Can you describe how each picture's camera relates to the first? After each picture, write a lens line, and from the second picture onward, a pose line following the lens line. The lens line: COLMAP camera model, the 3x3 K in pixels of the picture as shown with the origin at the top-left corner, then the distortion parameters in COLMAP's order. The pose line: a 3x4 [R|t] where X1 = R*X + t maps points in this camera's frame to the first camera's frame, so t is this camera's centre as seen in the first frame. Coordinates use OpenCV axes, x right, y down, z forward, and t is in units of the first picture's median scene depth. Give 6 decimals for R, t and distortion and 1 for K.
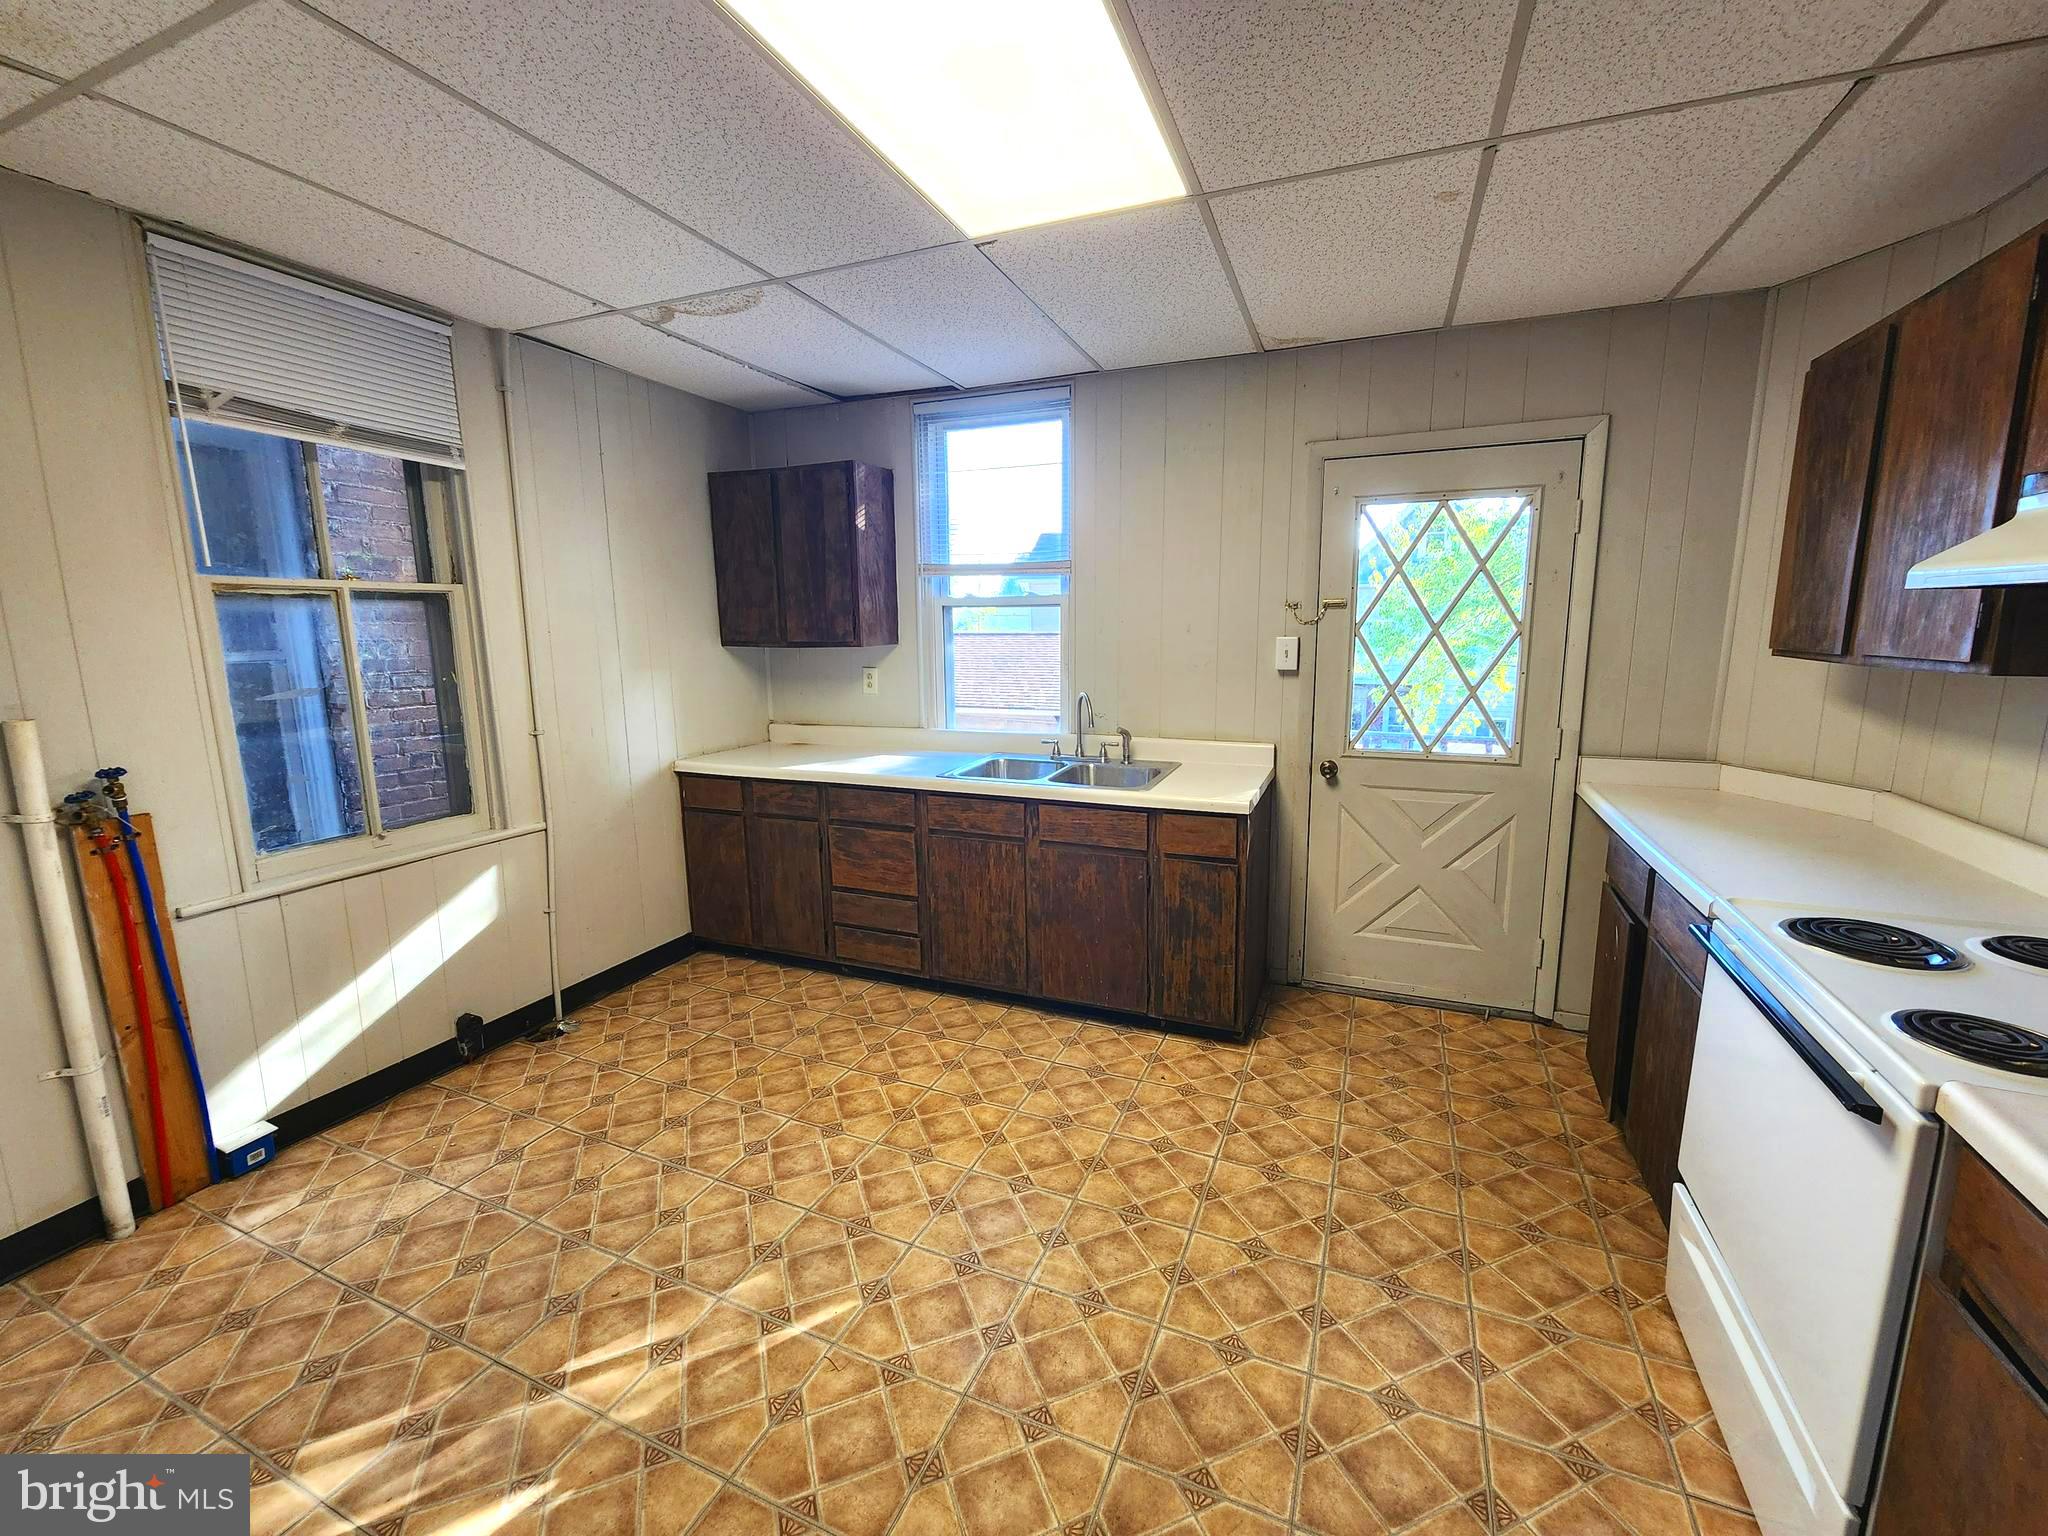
lens RADIAL K [[841.5, 0, 1028.4], [0, 841.5, 759.2], [0, 0, 1]] dist [0.000357, 0.000268]
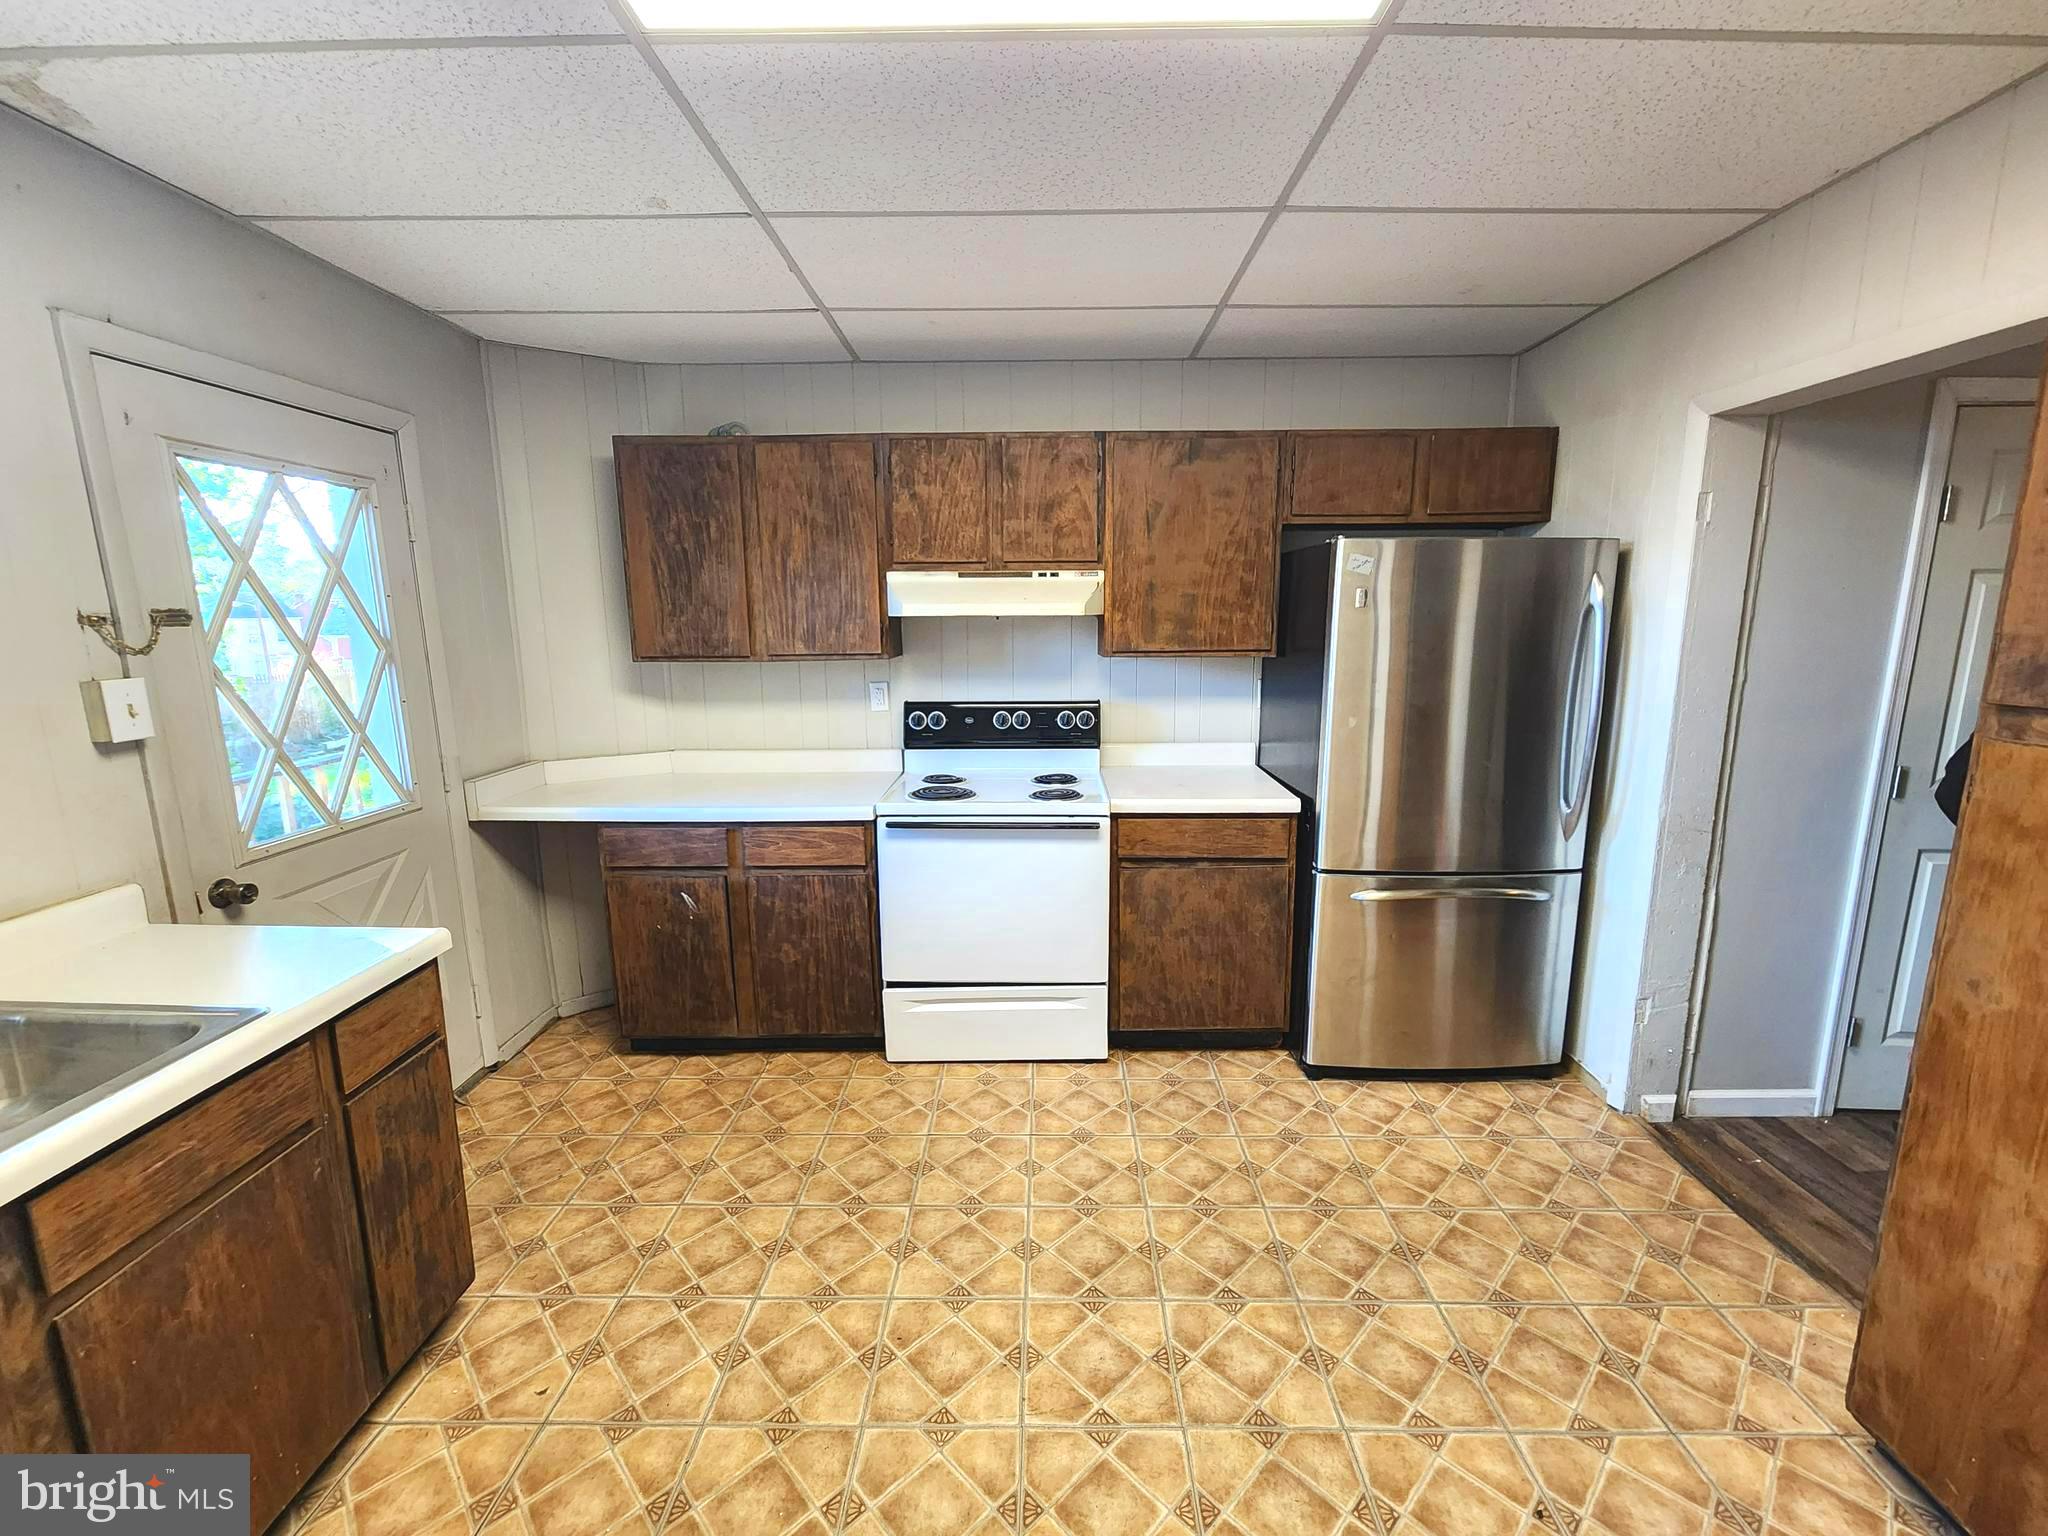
lens RADIAL K [[841.5, 0, 1041.9], [0, 841.5, 763.4], [0, 0, 1]] dist [0.000357, 0.000268]
pose [[-0.383531, -0.151034, 0.911094, -0.562849], [0.161736, 0.960306, 0.227275, -0.168996], [-0.909256, 0.234524, -0.343879, 0.930724]]
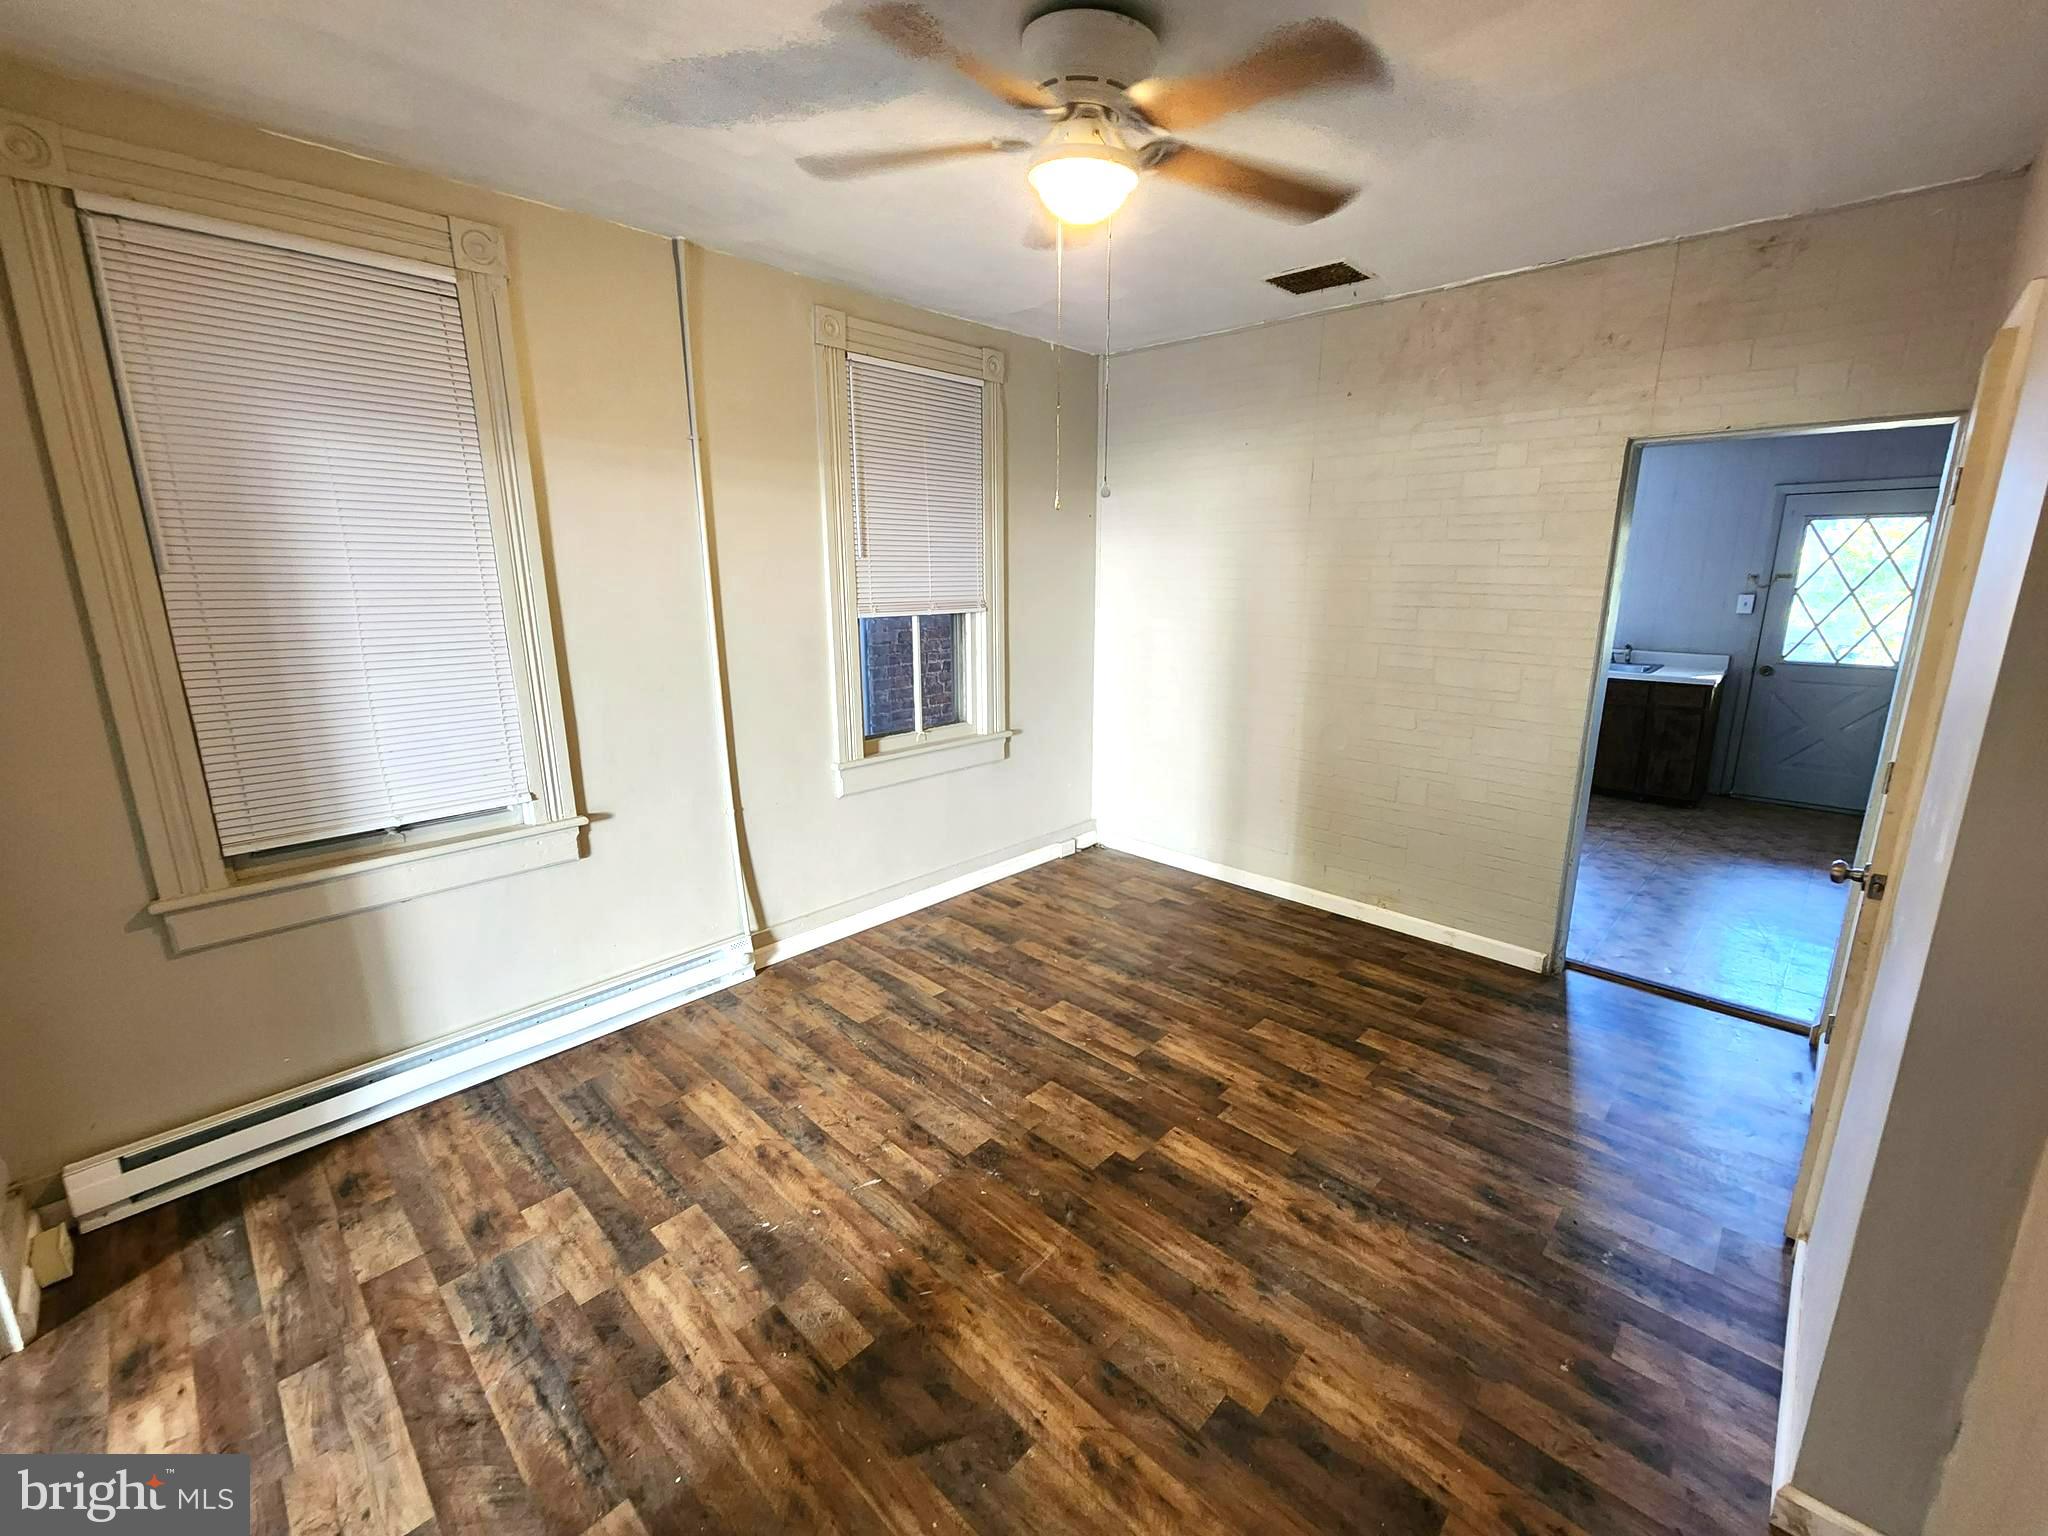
lens RADIAL K [[841.5, 0, 1032.5], [0, 841.5, 776.3], [0, 0, 1]] dist [0.000357, 0.000268]
pose [[0.933347, 0.093824, -0.346497, -0.627943], [-0.073089, 0.994689, 0.072462, 0.302189], [0.351456, -0.042307, 0.935248, -1.688800]]
